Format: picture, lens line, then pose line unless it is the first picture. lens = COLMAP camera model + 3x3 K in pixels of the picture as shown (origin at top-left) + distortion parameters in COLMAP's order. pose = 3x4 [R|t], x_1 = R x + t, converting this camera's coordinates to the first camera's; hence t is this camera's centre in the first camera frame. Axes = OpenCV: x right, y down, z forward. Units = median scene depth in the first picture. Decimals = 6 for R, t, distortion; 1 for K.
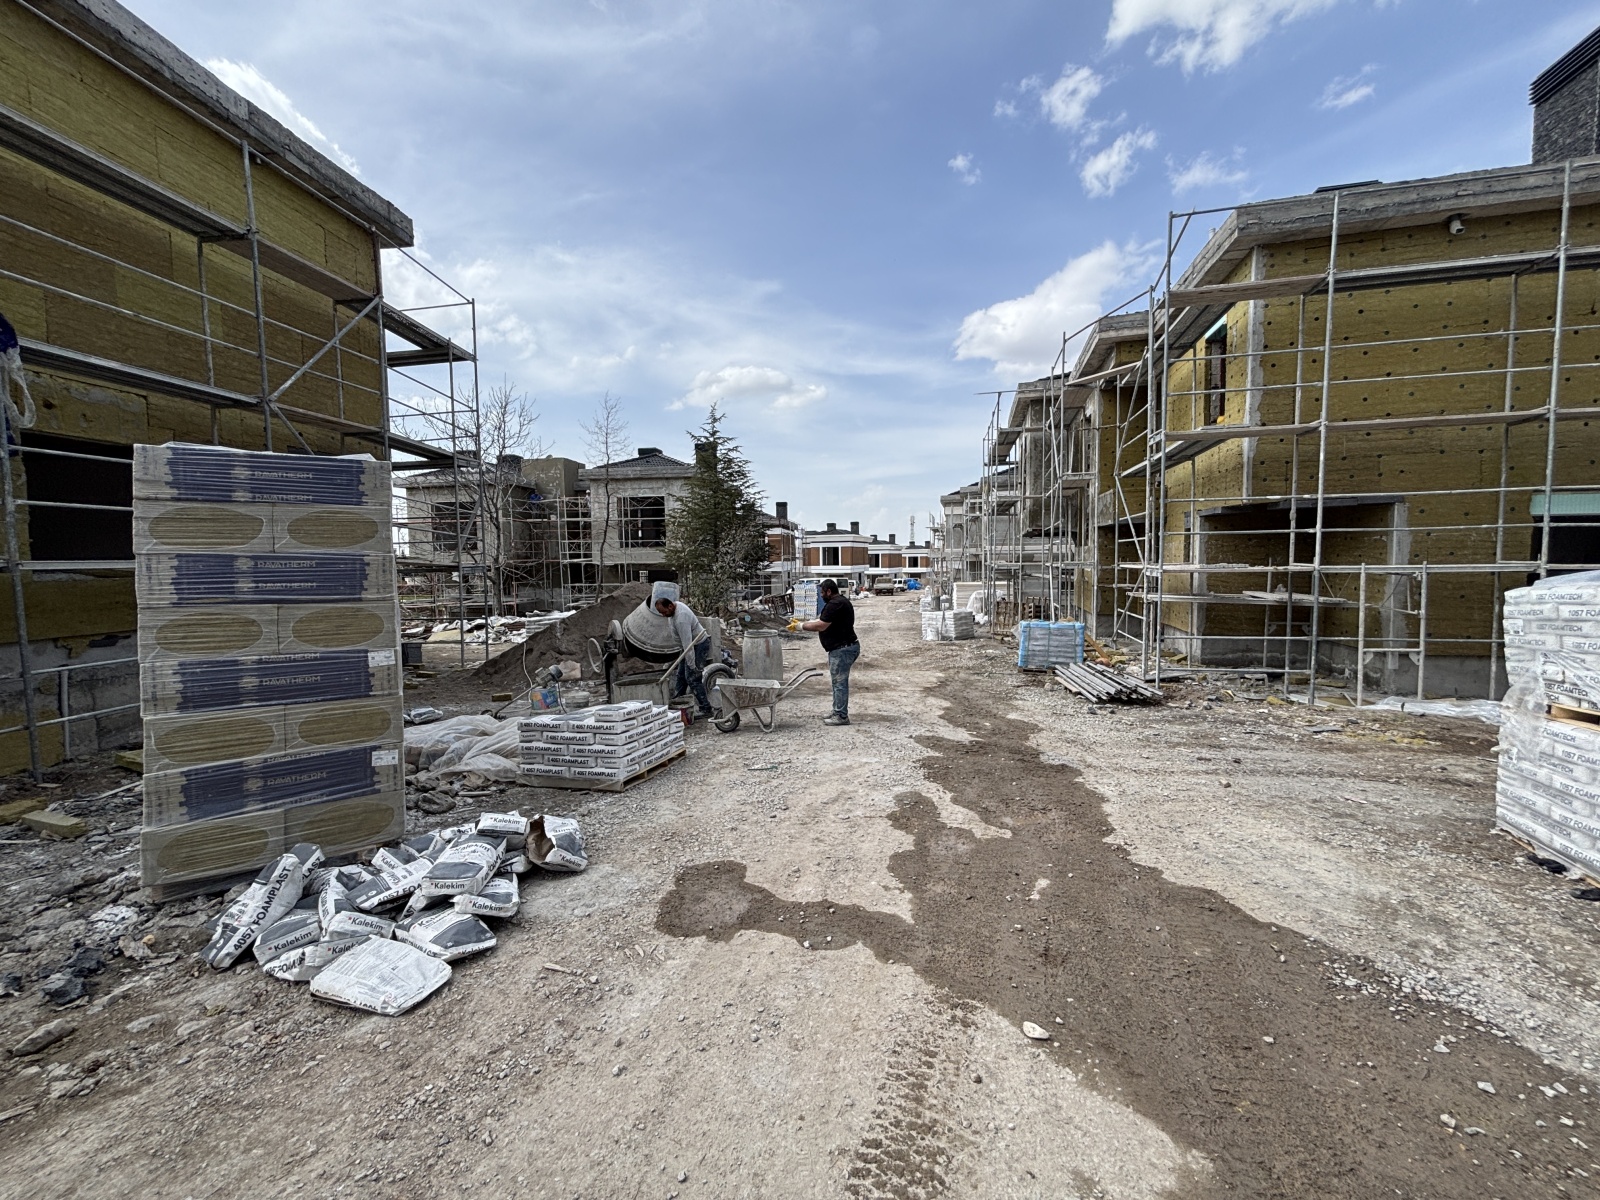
lens RADIAL K [[642.0, 0, 779.9], [0, 642.0, 581.3], [0, 0, 1]] dist [-0.002570, -0.000239]
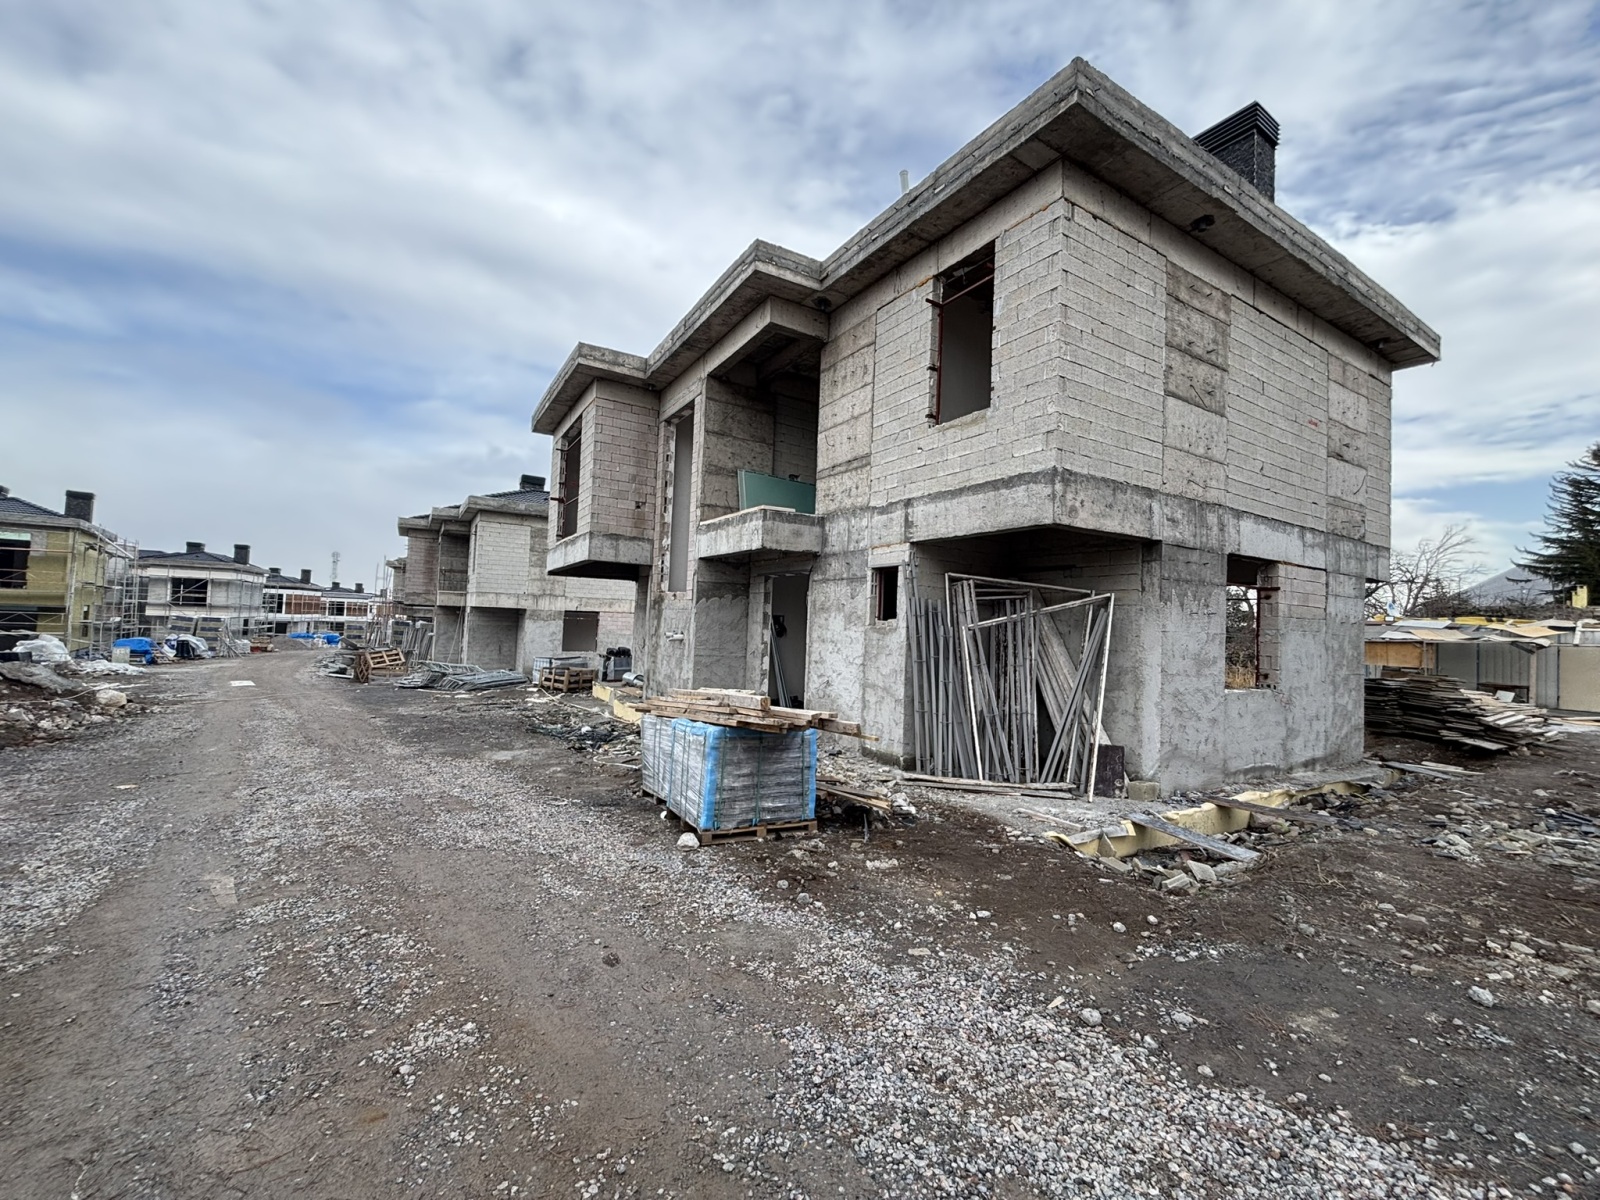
lens RADIAL K [[642.0, 0, 800.9], [0, 642.0, 599.3], [0, 0, 1]] dist [-0.002570, -0.000239]
pose [[0.668207, 0.070883, 0.740591, 0.021073], [-0.025584, 0.997051, -0.072346, 0.000079], [-0.743536, 0.029395, 0.668050, 0.162151]]
